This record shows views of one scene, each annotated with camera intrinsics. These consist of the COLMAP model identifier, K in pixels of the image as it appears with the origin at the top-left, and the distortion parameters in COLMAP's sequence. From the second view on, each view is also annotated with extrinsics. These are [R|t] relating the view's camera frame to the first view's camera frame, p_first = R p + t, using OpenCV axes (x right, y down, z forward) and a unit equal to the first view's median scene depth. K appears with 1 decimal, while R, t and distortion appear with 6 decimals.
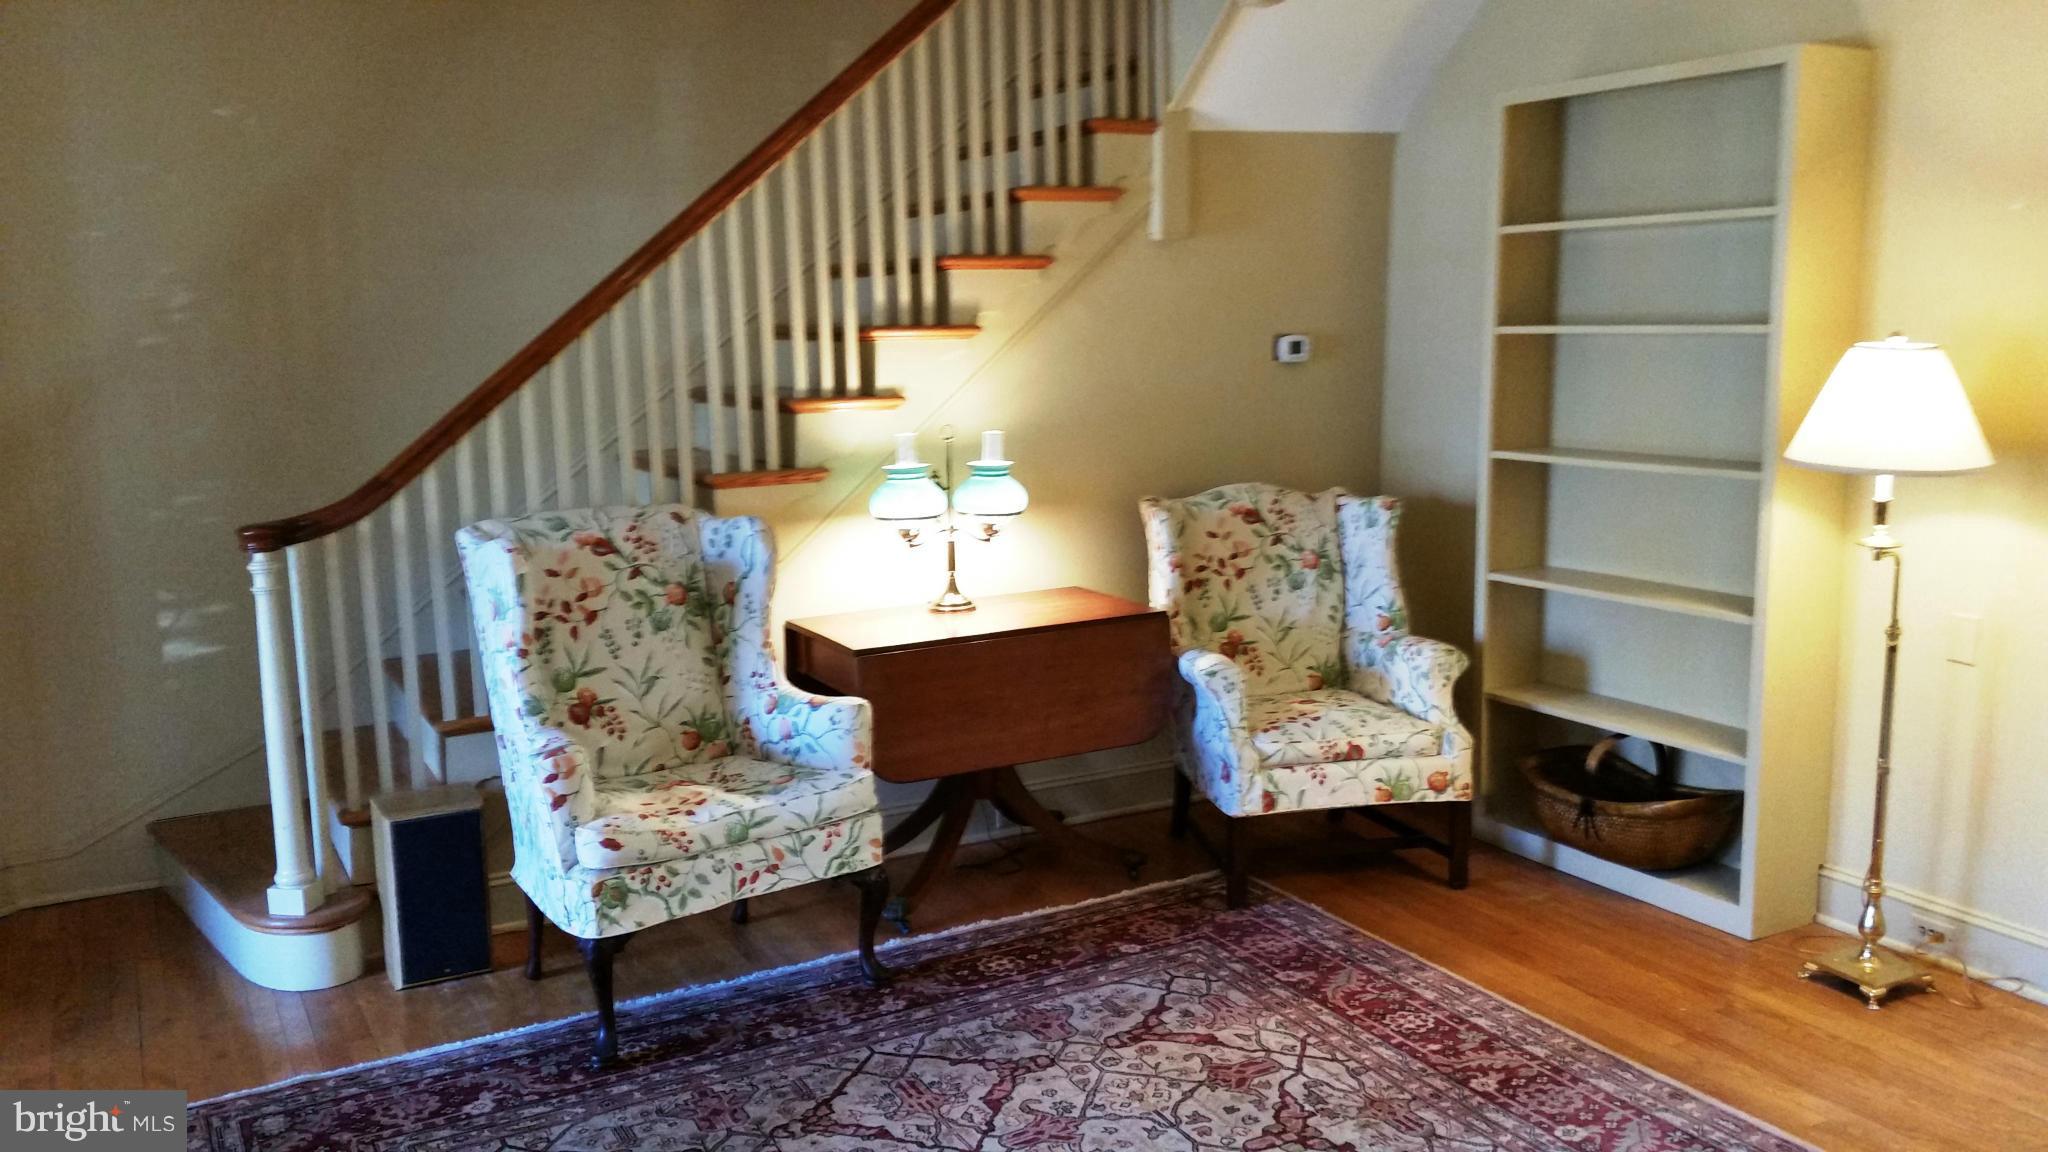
lens RADIAL K [[1682.4, 0, 1024.0], [0, 1682.4, 576.0], [0, 0, 1]] dist [0.098201, -0.008249]
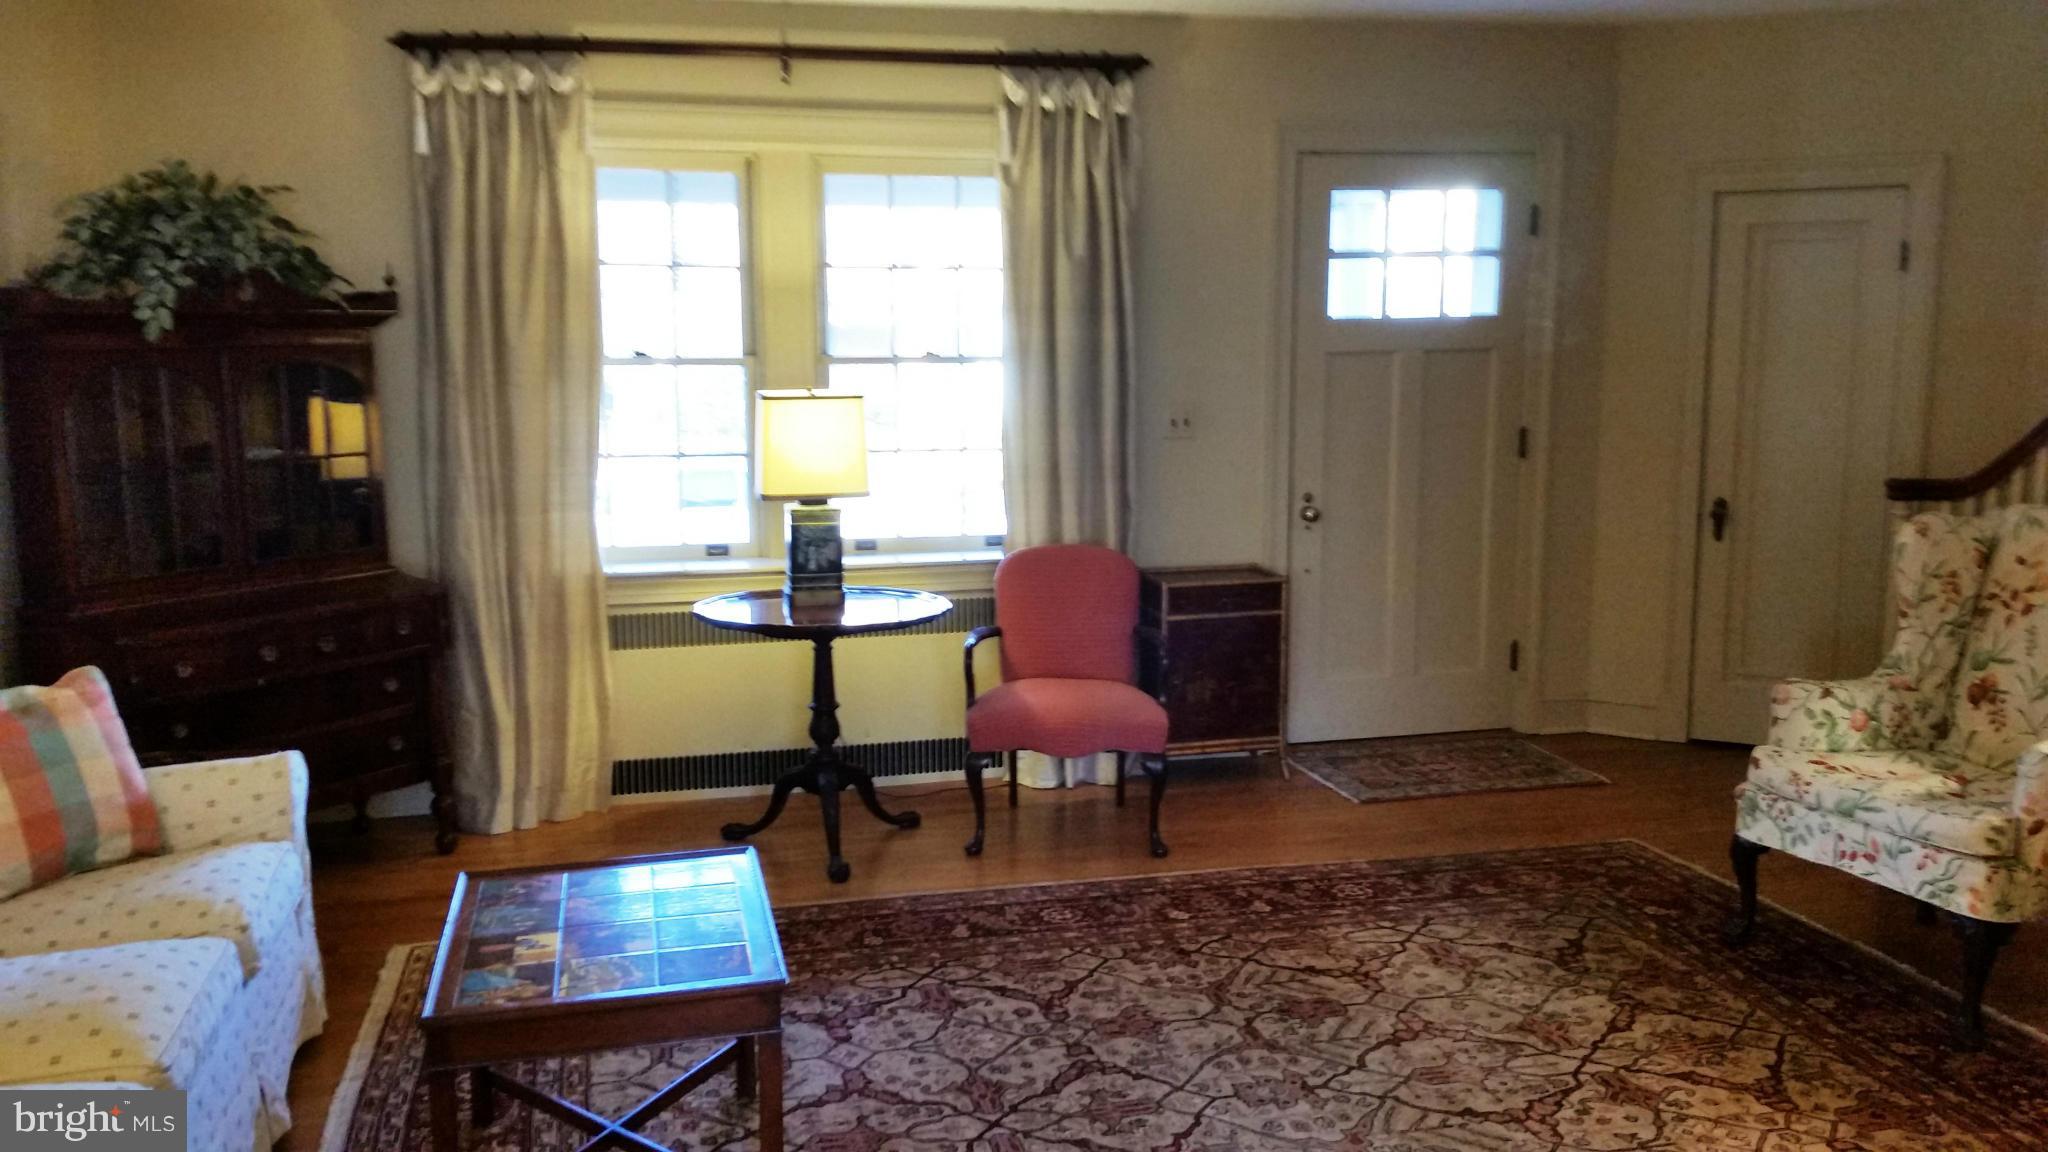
lens RADIAL K [[1682.4, 0, 1024.0], [0, 1682.4, 576.0], [0, 0, 1]] dist [0.098201, -0.008249]
pose [[-0.260376, 0.164897, -0.951322, 0.948933], [-0.141606, 0.968131, 0.206568, -0.133595], [0.955067, 0.188498, -0.228728, 0.727840]]
